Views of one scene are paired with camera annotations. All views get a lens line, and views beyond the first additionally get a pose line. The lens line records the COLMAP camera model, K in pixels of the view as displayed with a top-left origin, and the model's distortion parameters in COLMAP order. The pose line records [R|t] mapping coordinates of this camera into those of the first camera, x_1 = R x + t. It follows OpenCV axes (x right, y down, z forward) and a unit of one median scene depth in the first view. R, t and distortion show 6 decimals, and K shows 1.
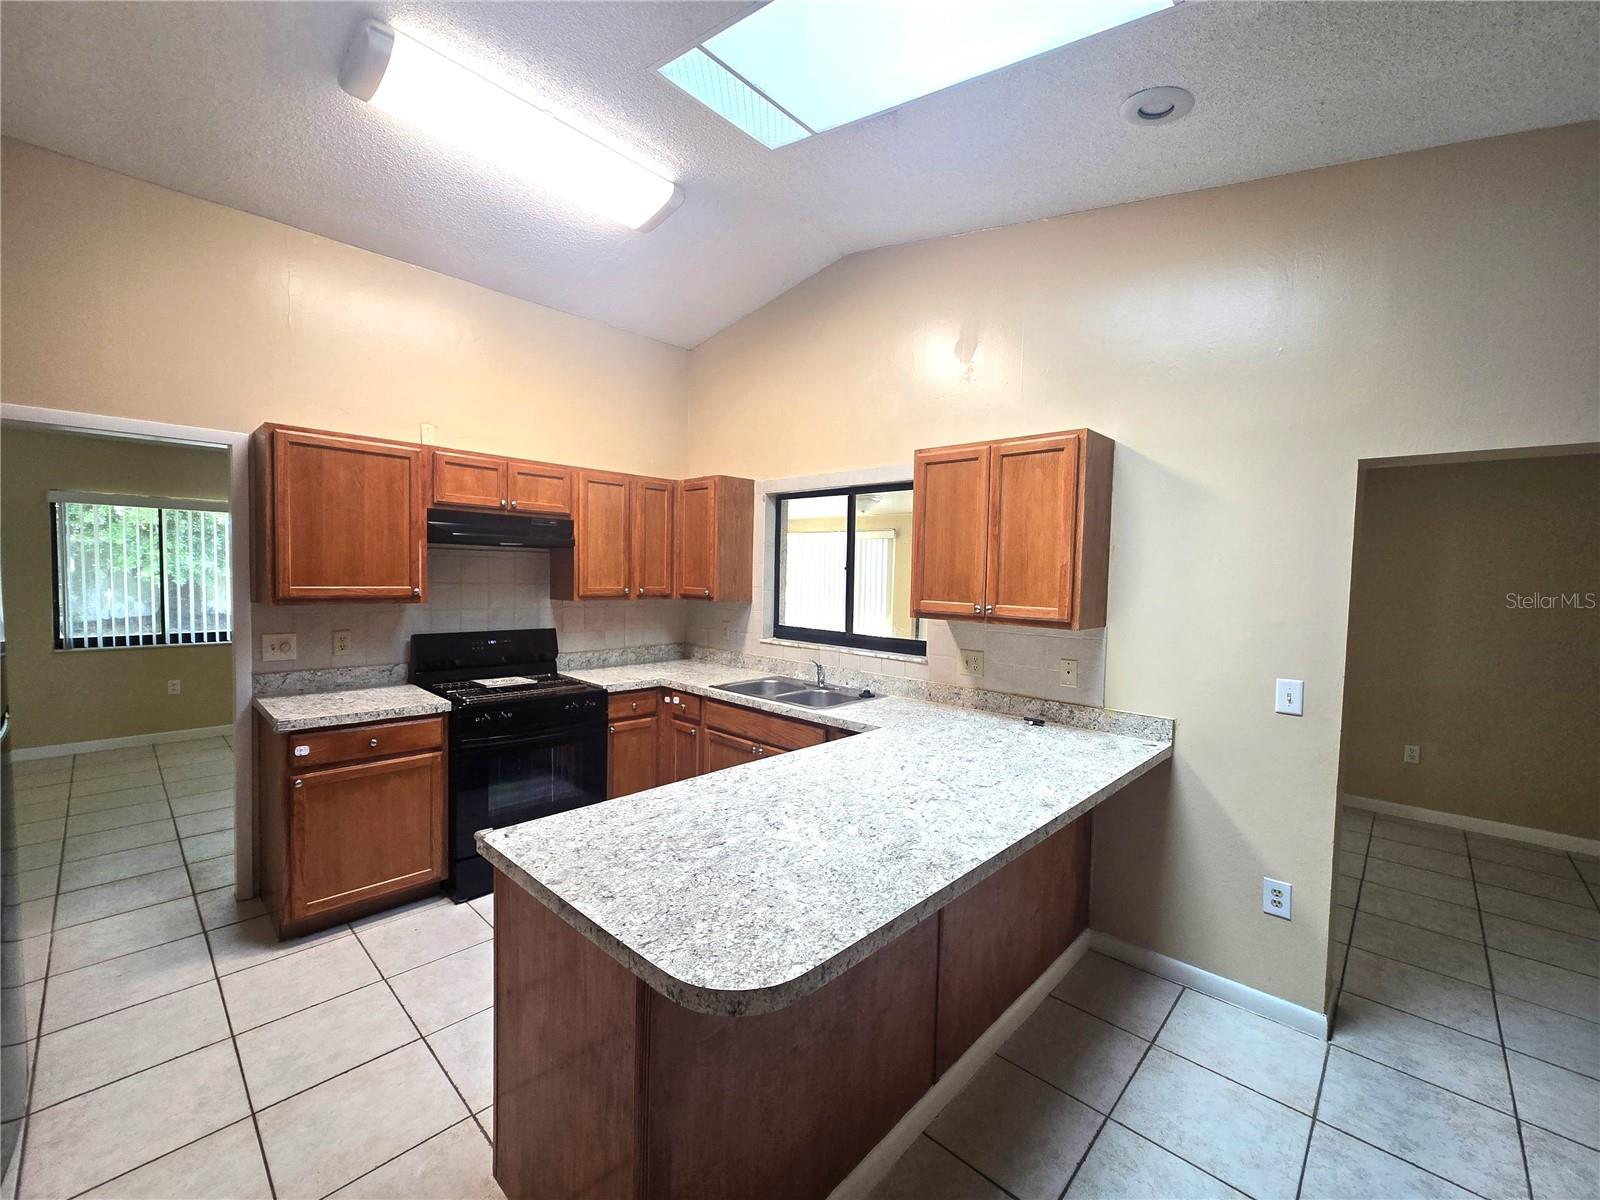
lens RADIAL K [[654.4, 0, 800.0], [0, 654.4, 600.0], [0, 0, 1]] dist [-0.000541, -0.000072]
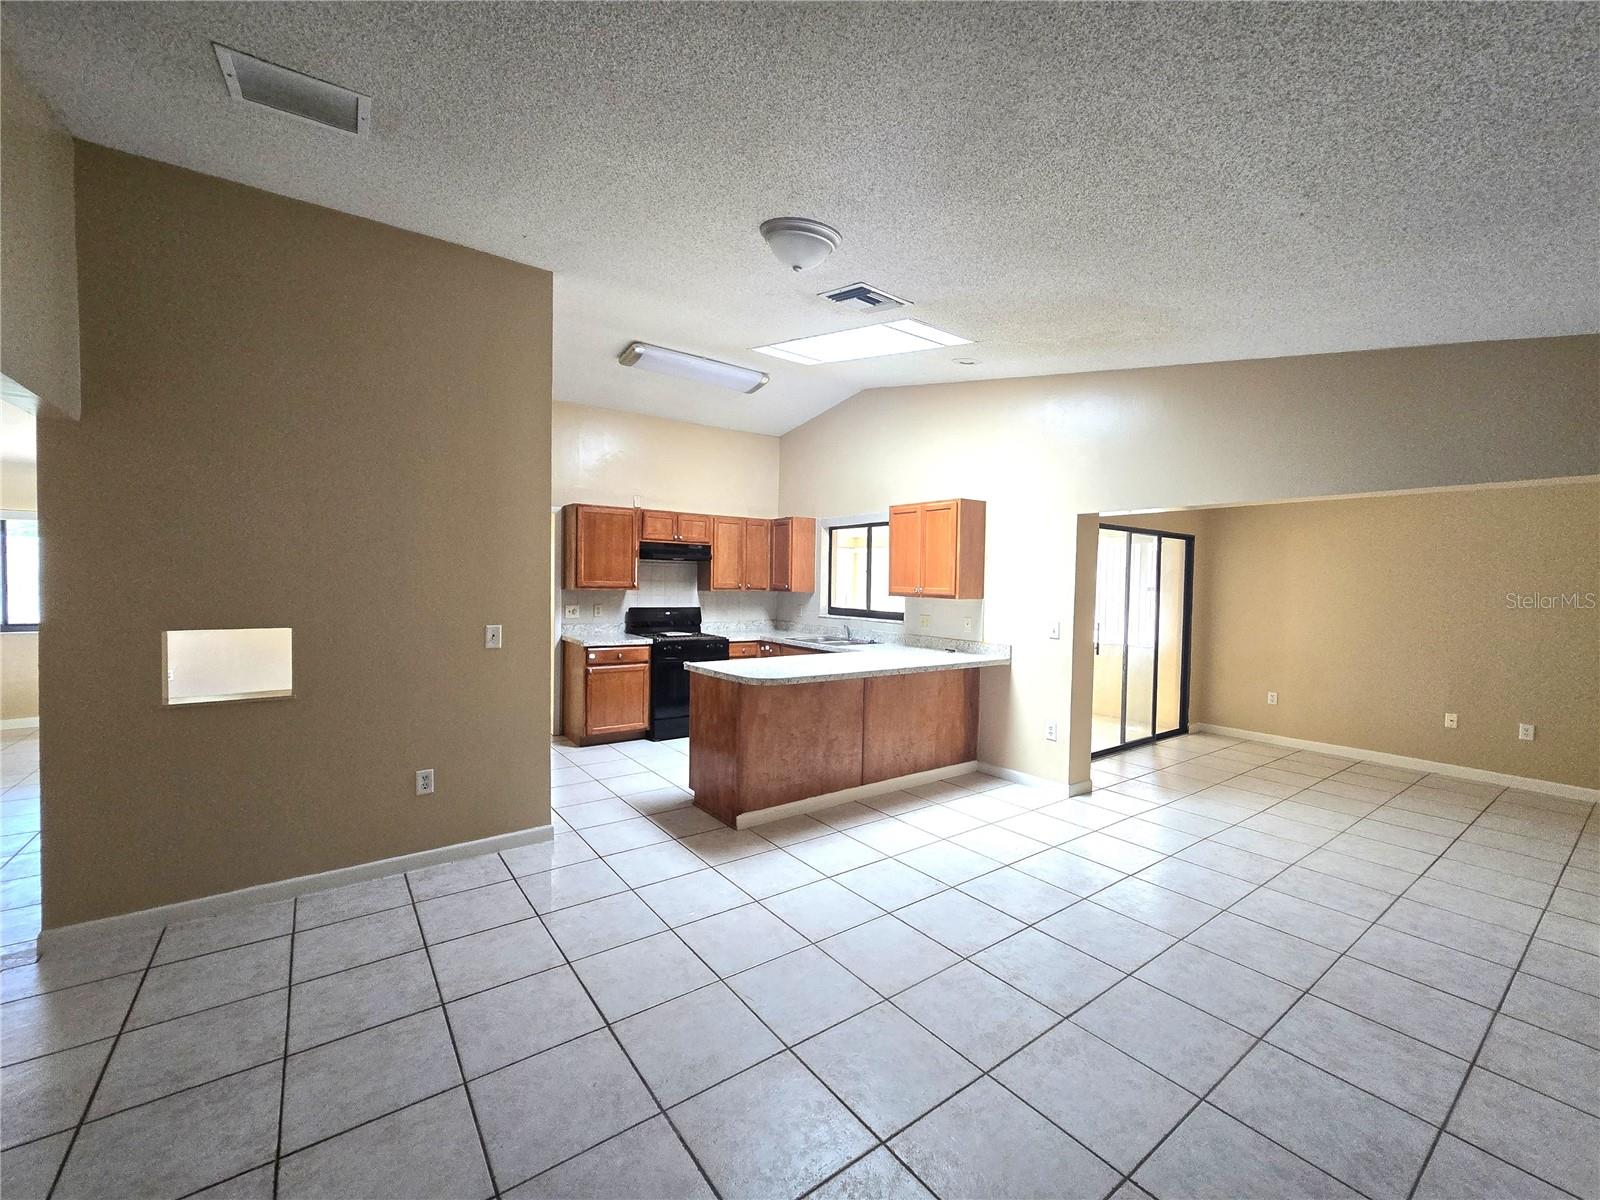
lens RADIAL K [[654.4, 0, 800.0], [0, 654.4, 600.0], [0, 0, 1]] dist [-0.000541, -0.000072]
pose [[0.984670, -0.001000, -0.174425, 0.221465], [-0.001885, 0.999864, -0.016376, 0.060702], [0.174418, 0.016454, 0.984534, -0.768854]]
